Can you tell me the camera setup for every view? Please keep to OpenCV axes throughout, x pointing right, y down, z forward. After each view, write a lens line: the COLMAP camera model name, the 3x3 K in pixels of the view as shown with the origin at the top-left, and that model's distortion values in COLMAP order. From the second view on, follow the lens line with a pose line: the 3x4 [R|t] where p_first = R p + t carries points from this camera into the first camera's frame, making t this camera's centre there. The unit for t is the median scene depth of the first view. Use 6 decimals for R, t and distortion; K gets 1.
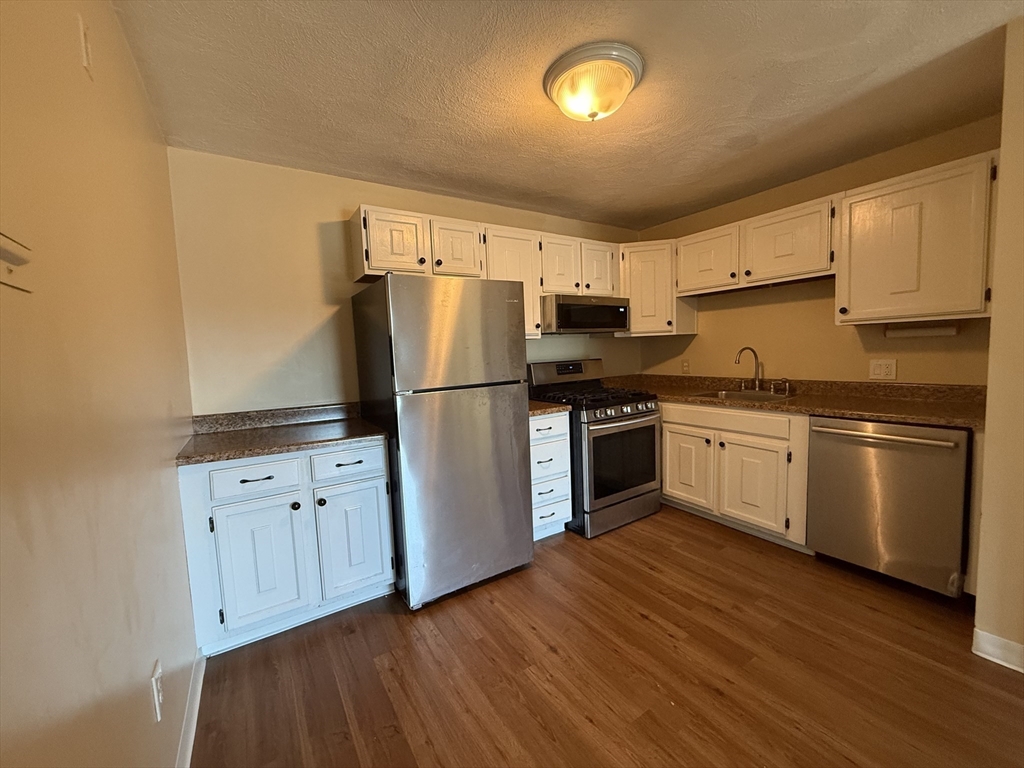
lens RADIAL K [[413.5, 0, 516.0], [0, 413.5, 384.7], [0, 0, 1]] dist [-0.000143, -0.000387]
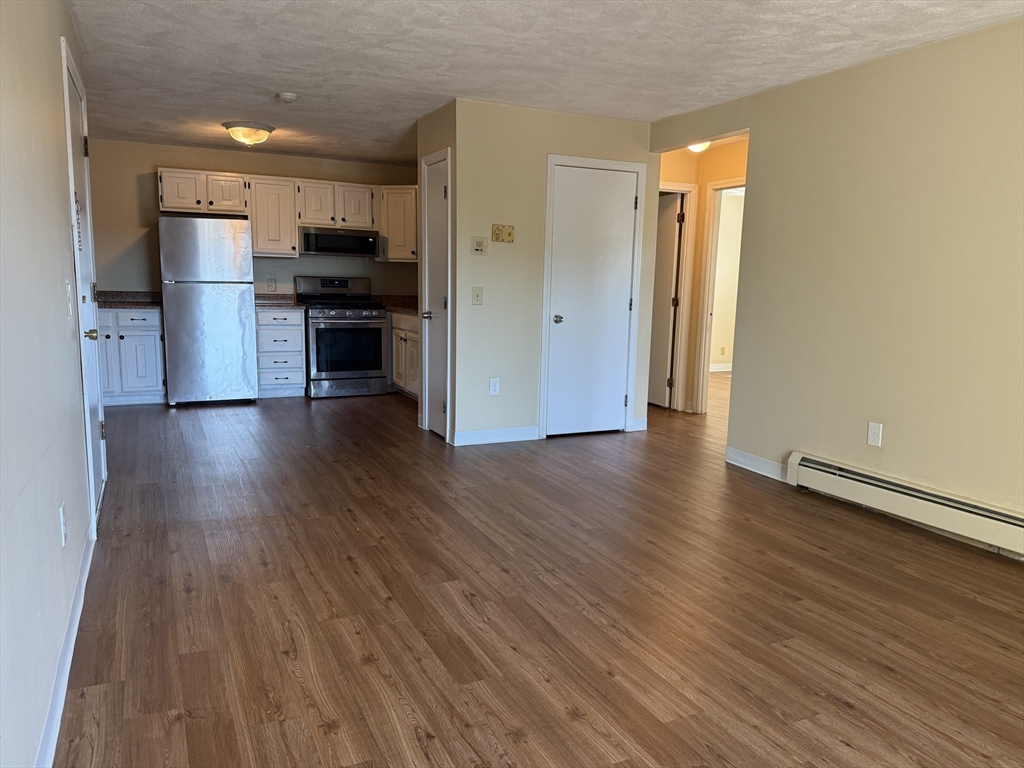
lens RADIAL K [[733.7, 0, 512.7], [0, 733.7, 389.2], [0, 0, 1]] dist [0.060641, -0.057618]
pose [[0.990431, 0.076273, -0.115018, 1.189486], [-0.069096, 0.995480, 0.065156, 0.124417], [0.119468, -0.056585, 0.991224, -1.505531]]
